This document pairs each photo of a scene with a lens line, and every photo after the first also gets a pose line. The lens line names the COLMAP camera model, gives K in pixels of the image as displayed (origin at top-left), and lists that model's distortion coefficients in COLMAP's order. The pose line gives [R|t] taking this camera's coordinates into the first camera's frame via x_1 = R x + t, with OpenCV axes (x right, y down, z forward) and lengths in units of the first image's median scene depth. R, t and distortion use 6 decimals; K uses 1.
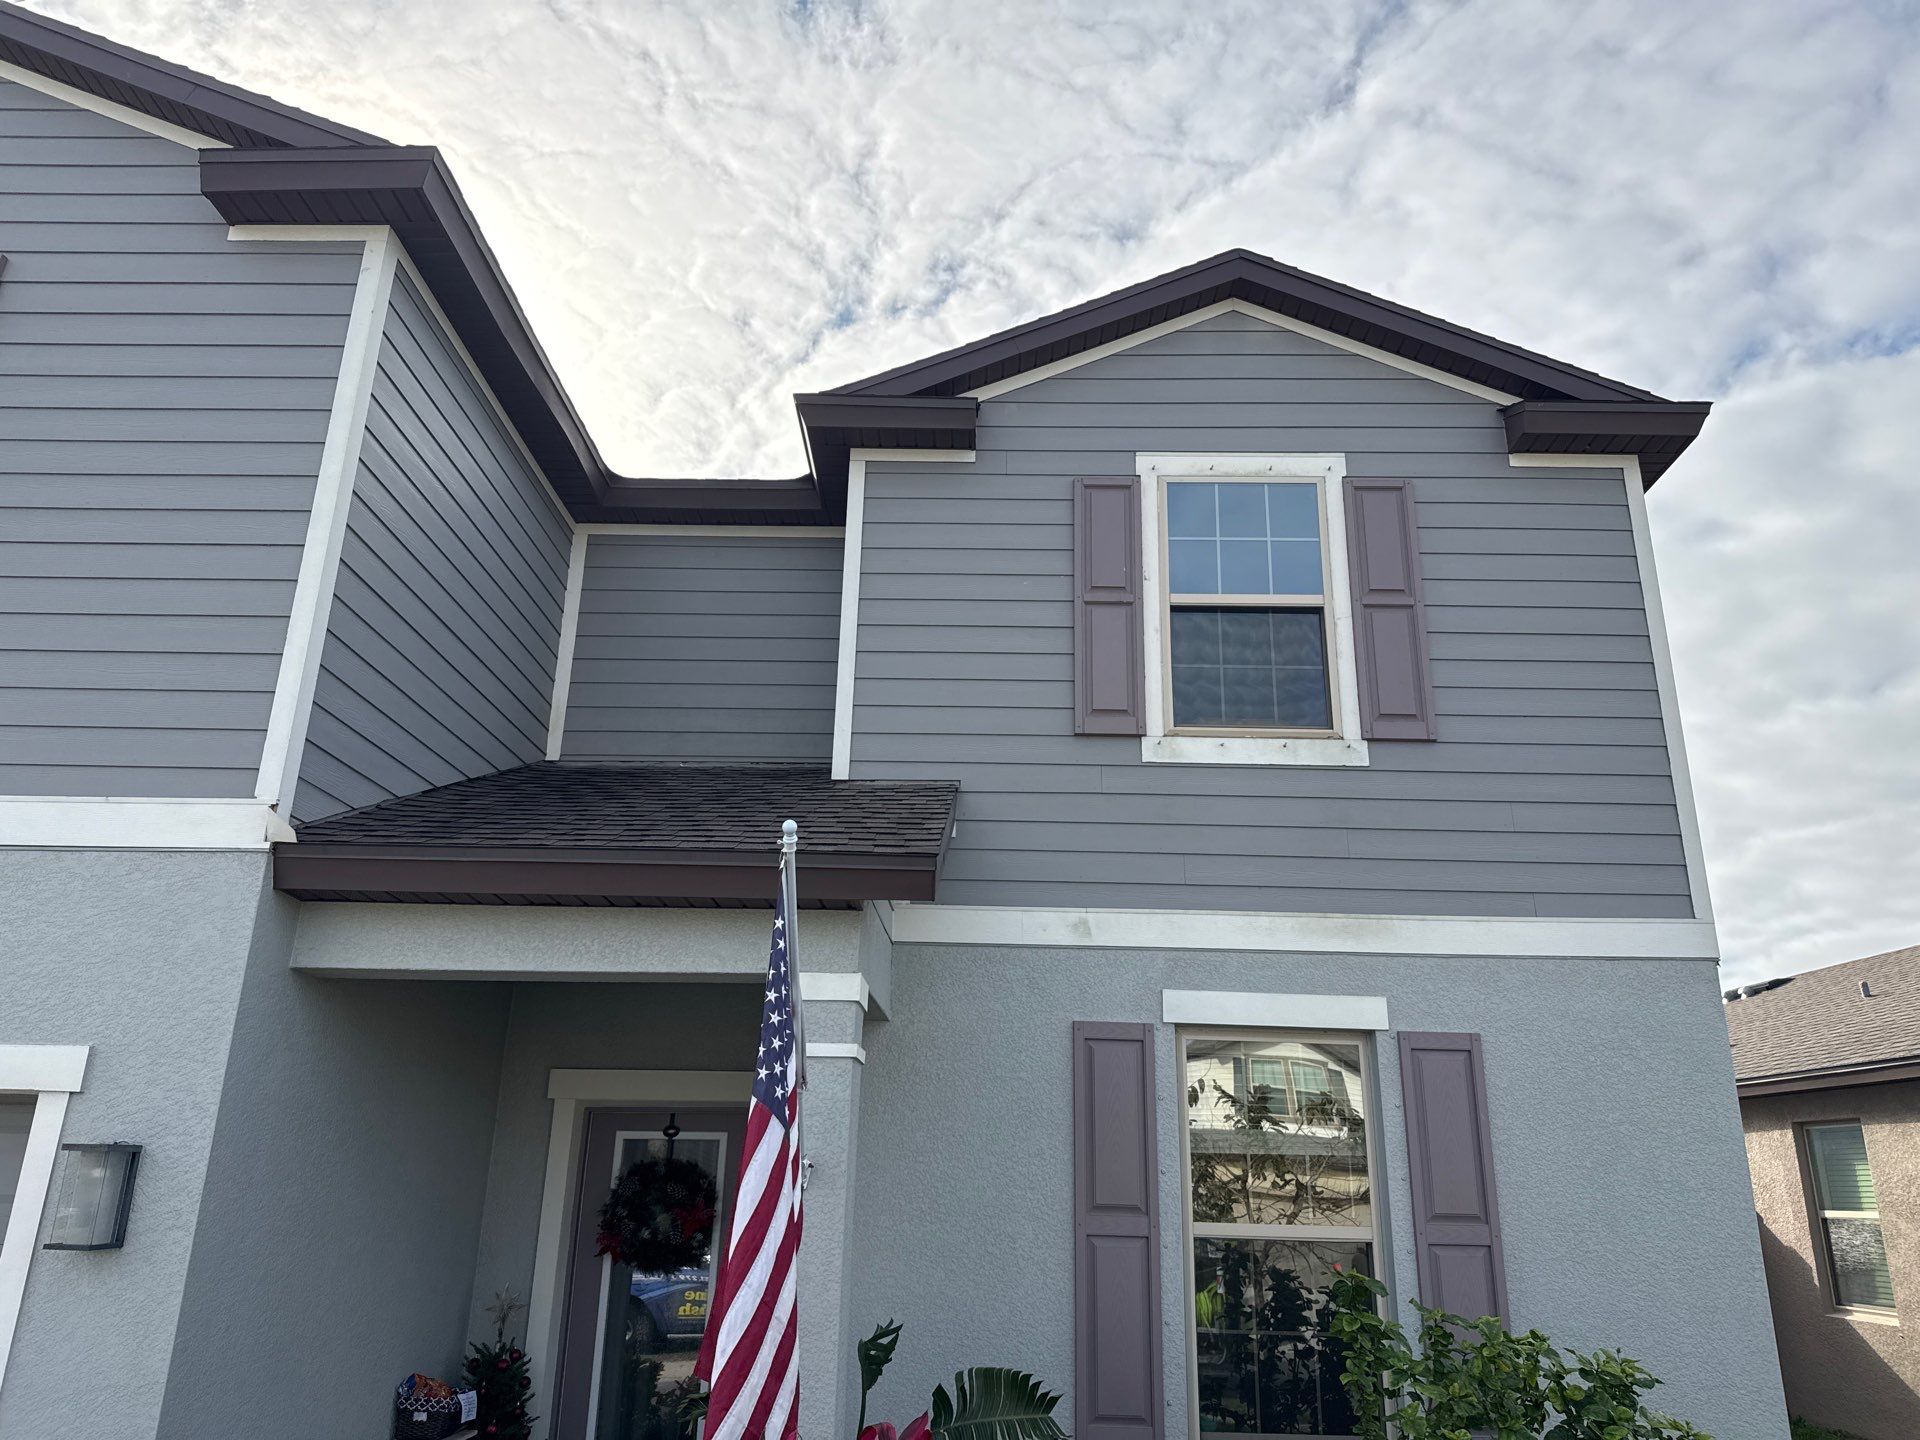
lens RADIAL K [[1345.0, 0, 938.2], [0, 1345.0, 720.3], [0, 0, 1]] dist [0.047314, -0.005918]
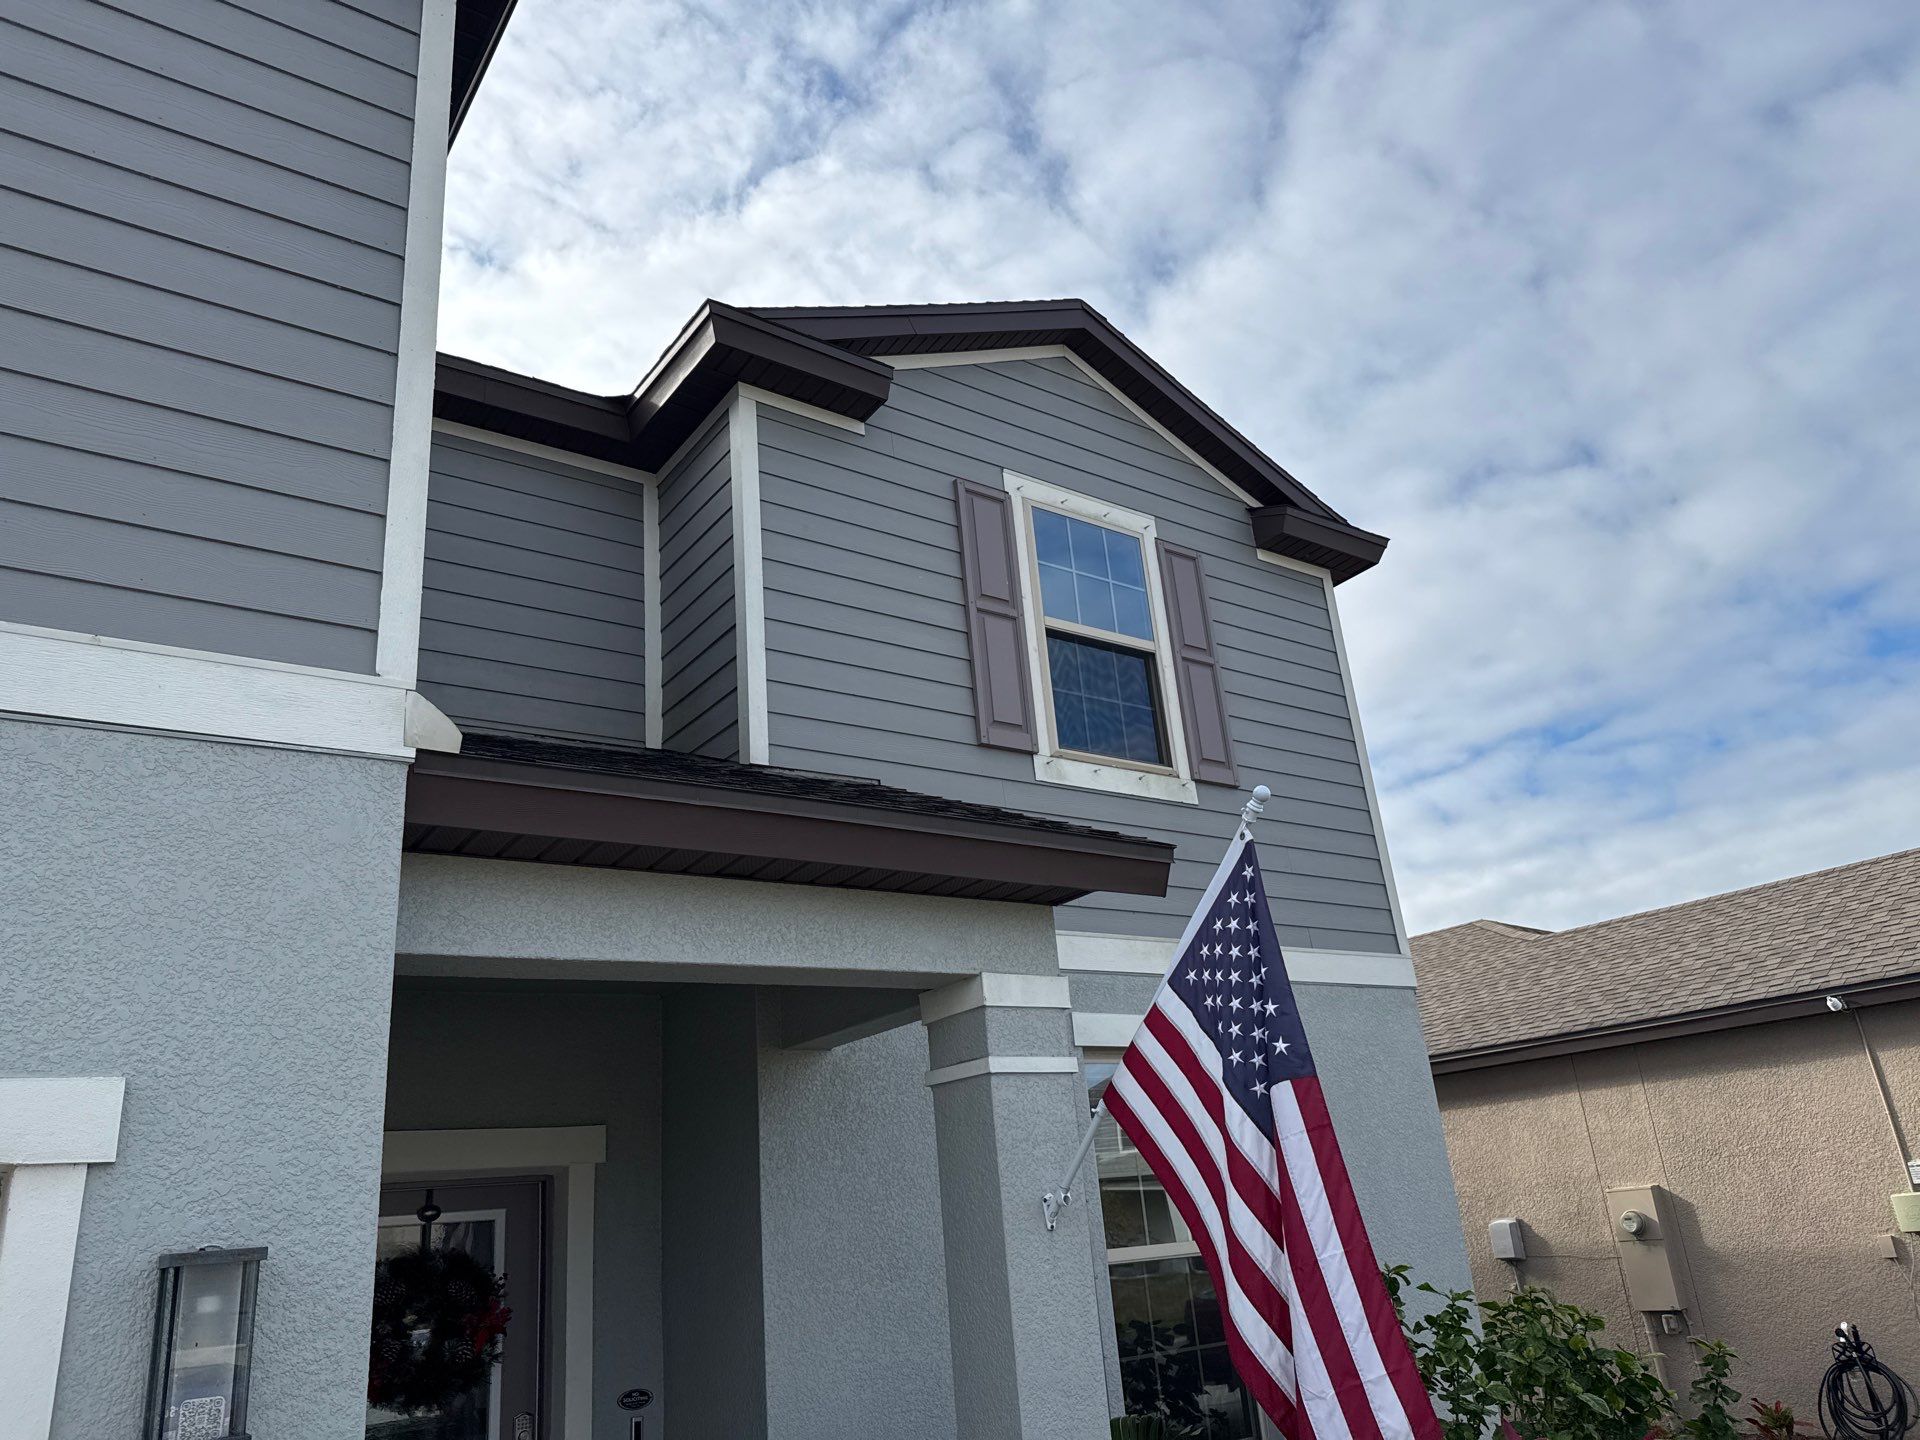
lens RADIAL K [[1343.1, 0, 961.0], [0, 1343.1, 740.2], [0, 0, 1]] dist [0.062458, -0.007851]
pose [[0.798250, 0.120625, 0.590124, -0.469104], [-0.099789, 0.992687, -0.067928, 0.073353], [-0.594002, -0.004665, 0.804450, 0.245378]]
